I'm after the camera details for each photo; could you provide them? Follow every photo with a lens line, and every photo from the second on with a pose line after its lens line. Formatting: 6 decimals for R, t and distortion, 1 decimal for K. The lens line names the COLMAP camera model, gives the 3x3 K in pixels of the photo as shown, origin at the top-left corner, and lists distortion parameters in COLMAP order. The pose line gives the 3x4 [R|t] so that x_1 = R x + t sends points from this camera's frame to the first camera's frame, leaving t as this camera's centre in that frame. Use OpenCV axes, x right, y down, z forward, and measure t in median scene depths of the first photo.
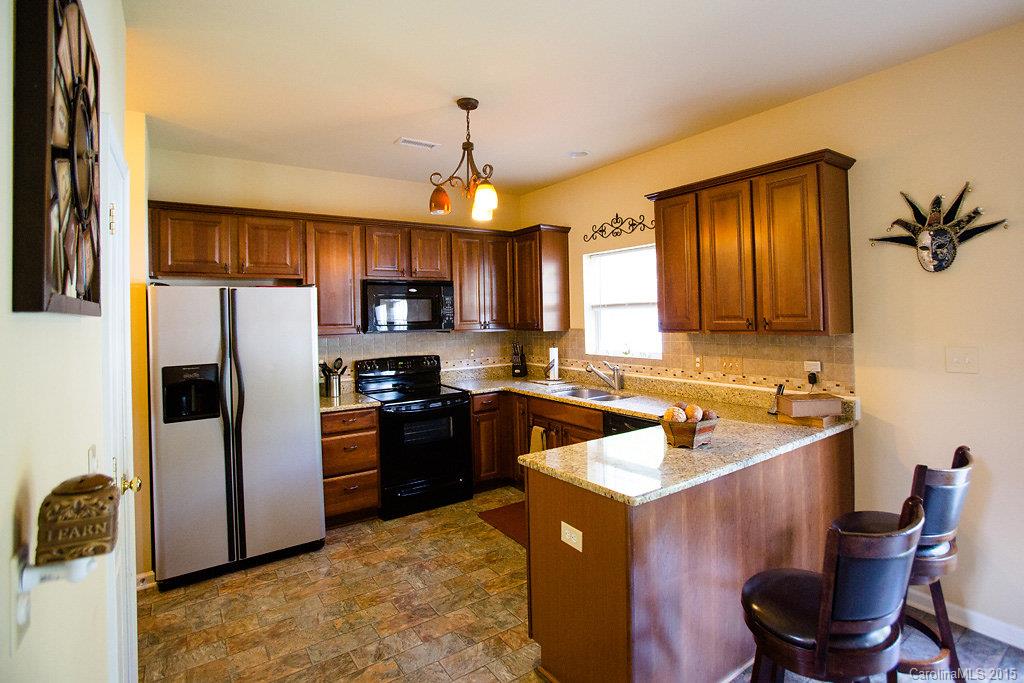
lens RADIAL K [[474.2, 0, 503.2], [0, 474.2, 313.2], [0, 0, 1]] dist [-0.042946, 0.002521]
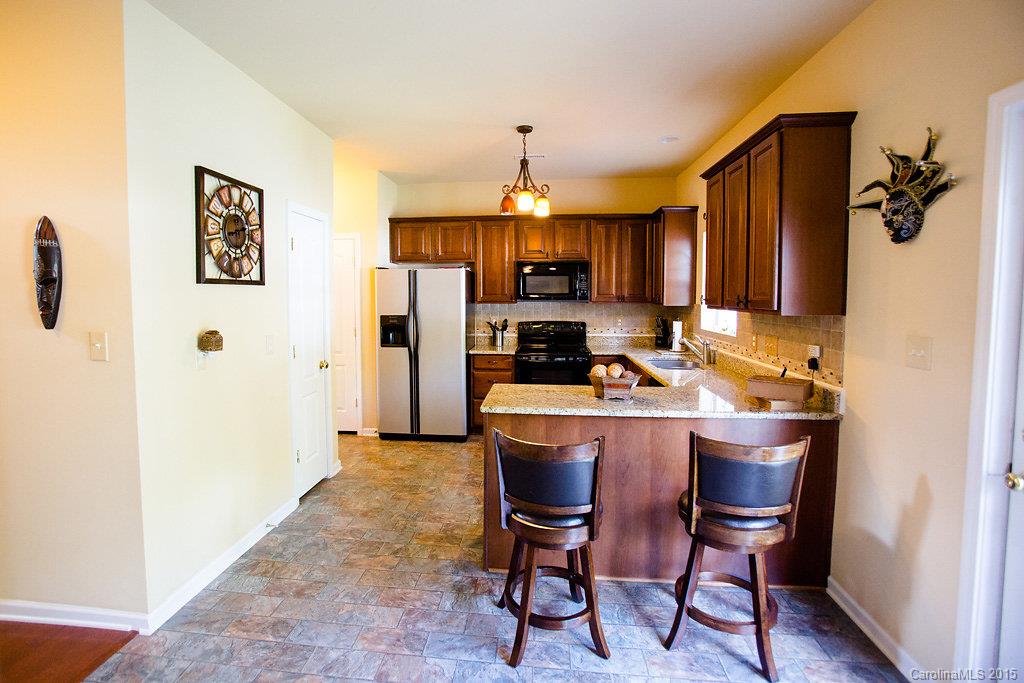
lens RADIAL K [[474.2, 0, 510.8], [0, 474.2, 316.8], [0, 0, 1]] dist [-0.042946, 0.002521]
pose [[0.768316, 0.052524, -0.637913, 0.696499], [-0.013248, 0.997719, 0.066193, -0.003376], [0.639934, -0.042406, 0.767259, -0.062245]]
